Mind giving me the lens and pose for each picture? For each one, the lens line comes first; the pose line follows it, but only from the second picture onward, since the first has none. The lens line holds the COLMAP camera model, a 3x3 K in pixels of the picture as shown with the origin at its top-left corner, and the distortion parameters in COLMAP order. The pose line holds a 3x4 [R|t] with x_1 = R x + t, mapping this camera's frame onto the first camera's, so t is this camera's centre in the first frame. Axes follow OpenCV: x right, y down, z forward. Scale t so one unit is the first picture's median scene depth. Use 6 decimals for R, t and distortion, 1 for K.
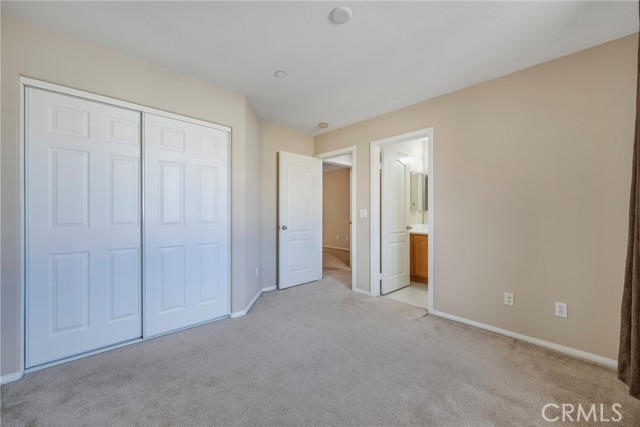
lens RADIAL K [[254.8, 0, 322.2], [0, 254.8, 212.3], [0, 0, 1]] dist [-0.002038, 0.000086]
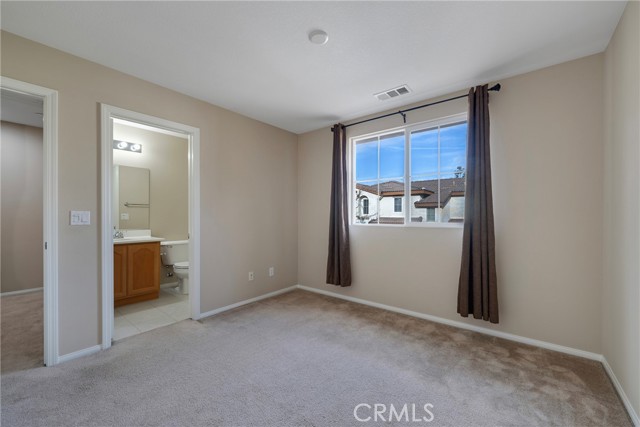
lens RADIAL K [[254.8, 0, 319.9], [0, 254.8, 210.9], [0, 0, 1]] dist [-0.002038, 0.000086]
pose [[-0.107853, 0.010751, 0.994109, -0.567984], [0.004536, 0.999936, -0.010322, -0.003776], [-0.994157, 0.003396, -0.107895, 0.614316]]
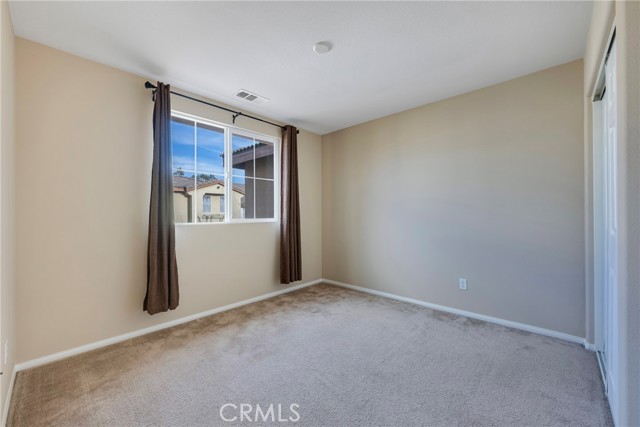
lens RADIAL K [[254.8, 0, 318.3], [0, 254.8, 212.7], [0, 0, 1]] dist [-0.002038, 0.000086]
pose [[-0.999557, -0.006596, -0.029006, 0.077111], [-0.006839, 0.999942, 0.008273, -0.008076], [0.028950, 0.008467, -0.999545, 1.223254]]
